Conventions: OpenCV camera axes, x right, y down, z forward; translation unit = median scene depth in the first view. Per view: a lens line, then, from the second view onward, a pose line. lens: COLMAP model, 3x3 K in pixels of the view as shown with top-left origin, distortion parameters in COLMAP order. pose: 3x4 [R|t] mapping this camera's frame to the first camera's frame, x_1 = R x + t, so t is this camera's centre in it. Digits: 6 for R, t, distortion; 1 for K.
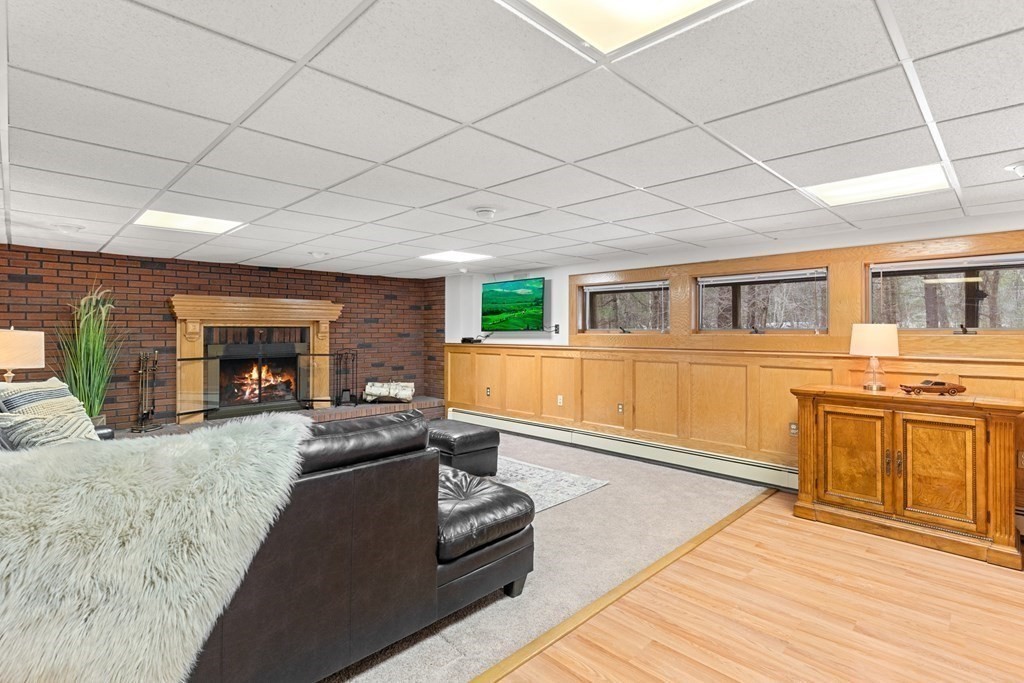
lens RADIAL K [[499.2, 0, 502.9], [0, 499.2, 328.1], [0, 0, 1]] dist [0.008863, -0.002458]
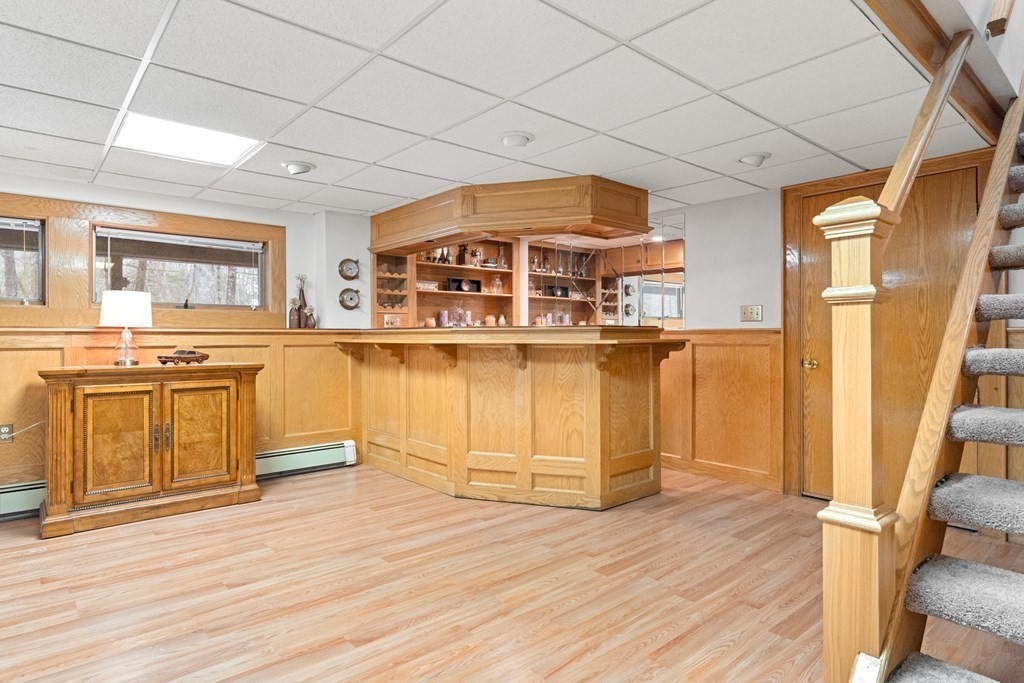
lens RADIAL K [[574.6, 0, 529.4], [0, 574.6, 331.4], [0, 0, 1]] dist [-0.006386, 0.005338]
pose [[0.045109, 0.007031, 0.998957, -0.210822], [-0.001974, 0.999974, -0.006949, 0.056507], [-0.998980, -0.001658, 0.045122, 0.193781]]
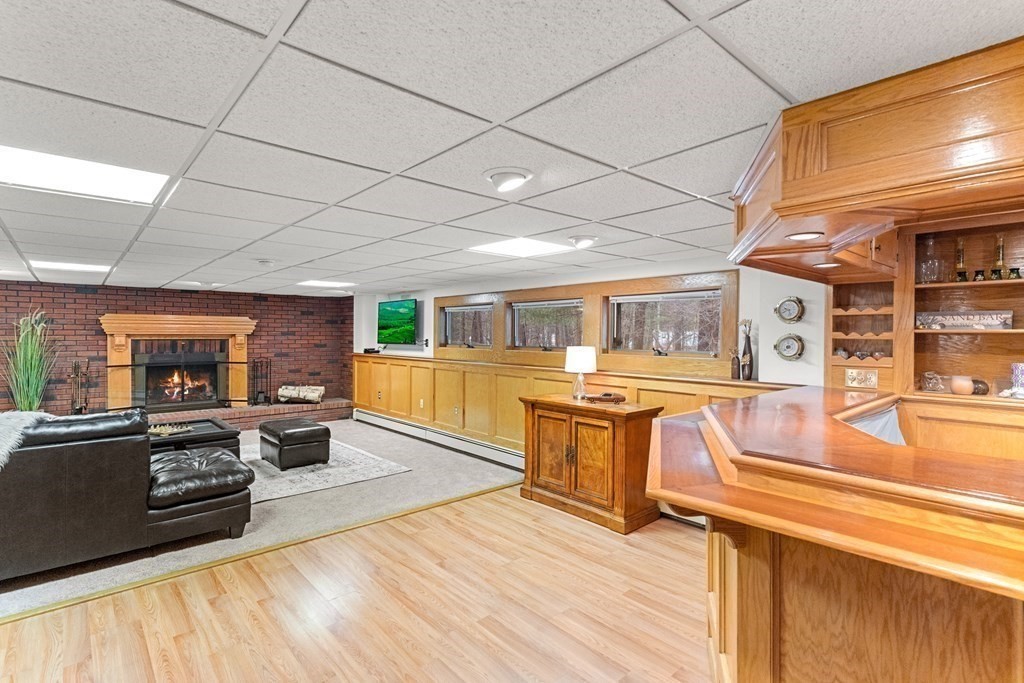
lens RADIAL K [[499.2, 0, 504.3], [0, 499.2, 338.6], [0, 0, 1]] dist [0.008863, -0.002458]
pose [[0.998080, 0.006294, -0.061613, 0.521230], [-0.005256, 0.999842, 0.016997, -0.041432], [0.061710, -0.016640, 0.997955, -0.227236]]
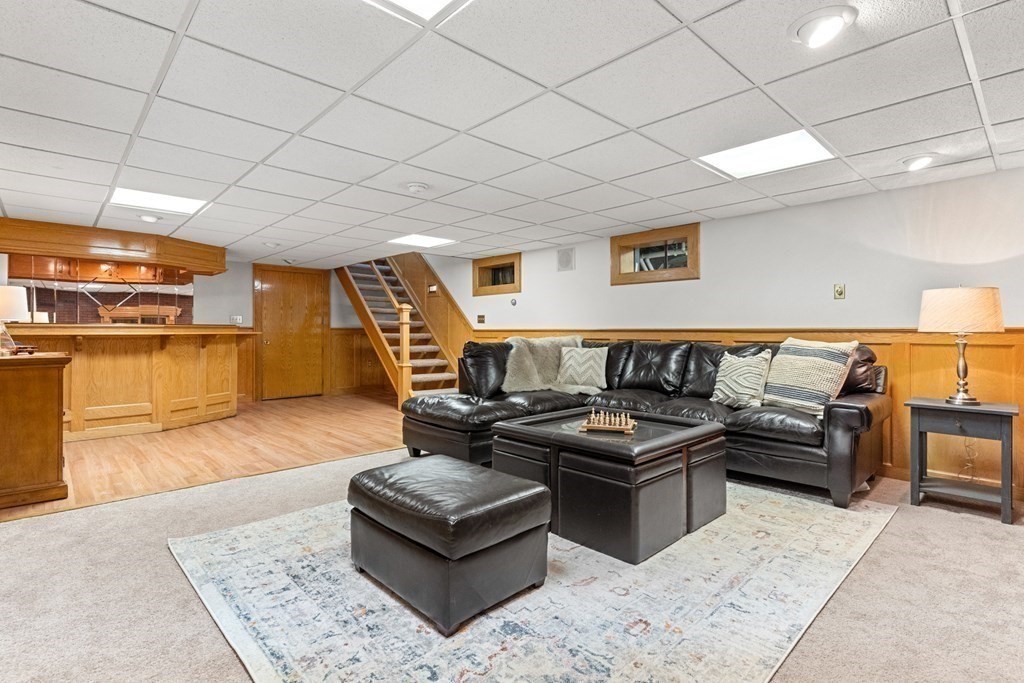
lens RADIAL K [[499.2, 0, 510.4], [0, 499.2, 332.7], [0, 0, 1]] dist [0.008863, -0.002458]
pose [[-0.999389, -0.000668, 0.034954, -0.205694], [-0.000568, 0.999996, 0.002866, 0.064046], [-0.034956, 0.002844, -0.999385, 1.575243]]
